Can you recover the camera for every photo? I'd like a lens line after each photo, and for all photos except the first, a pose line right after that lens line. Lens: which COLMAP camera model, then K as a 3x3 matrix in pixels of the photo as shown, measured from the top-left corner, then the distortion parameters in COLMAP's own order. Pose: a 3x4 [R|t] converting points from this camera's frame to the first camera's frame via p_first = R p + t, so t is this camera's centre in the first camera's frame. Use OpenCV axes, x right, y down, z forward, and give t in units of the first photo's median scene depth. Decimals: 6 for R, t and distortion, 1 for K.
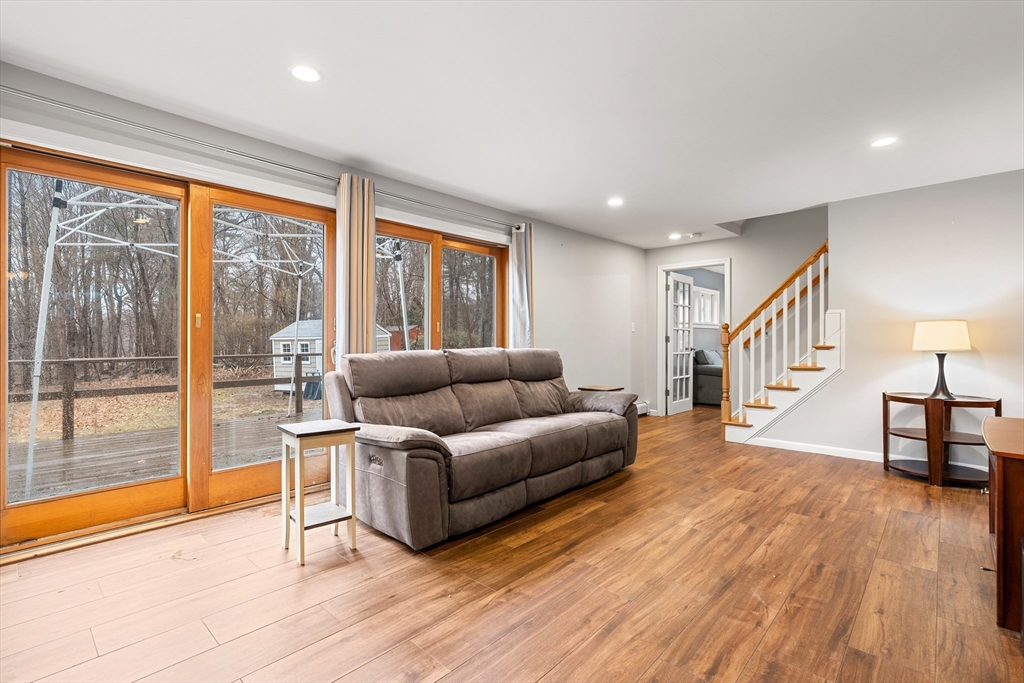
lens RADIAL K [[477.3, 0, 501.8], [0, 477.3, 337.6], [0, 0, 1]] dist [-0.004471, 0.001468]
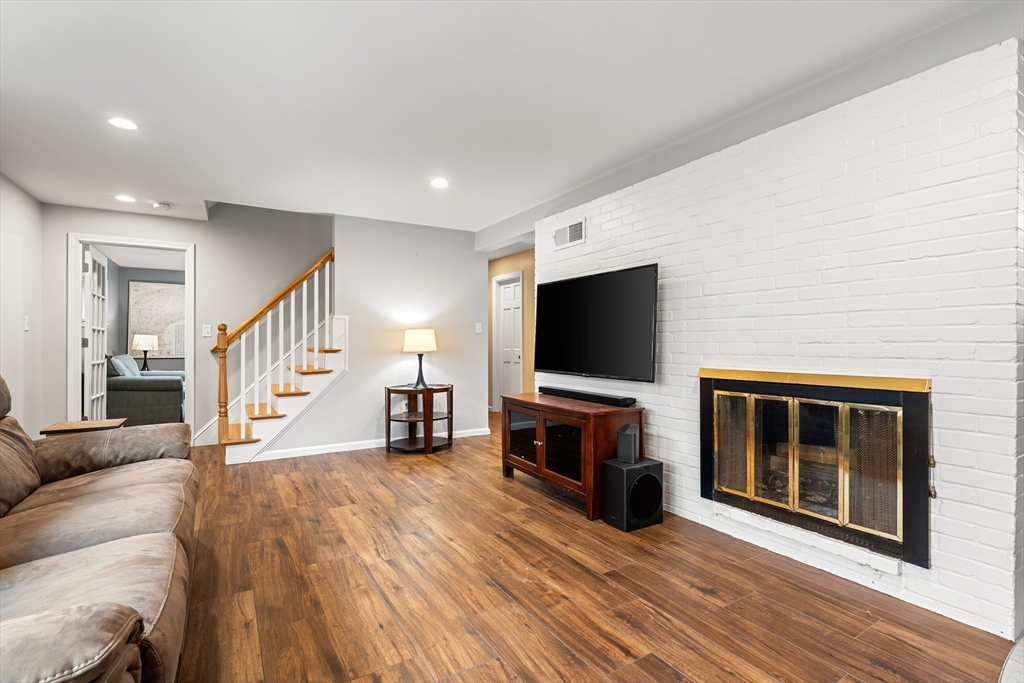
lens RADIAL K [[477.3, 0, 509.5], [0, 477.3, 342.3], [0, 0, 1]] dist [-0.004471, 0.001468]
pose [[0.249004, -0.000526, 0.968502, -0.310527], [-0.004712, 0.999987, 0.001754, -0.001823], [-0.968491, -0.005000, 0.248998, 0.451964]]
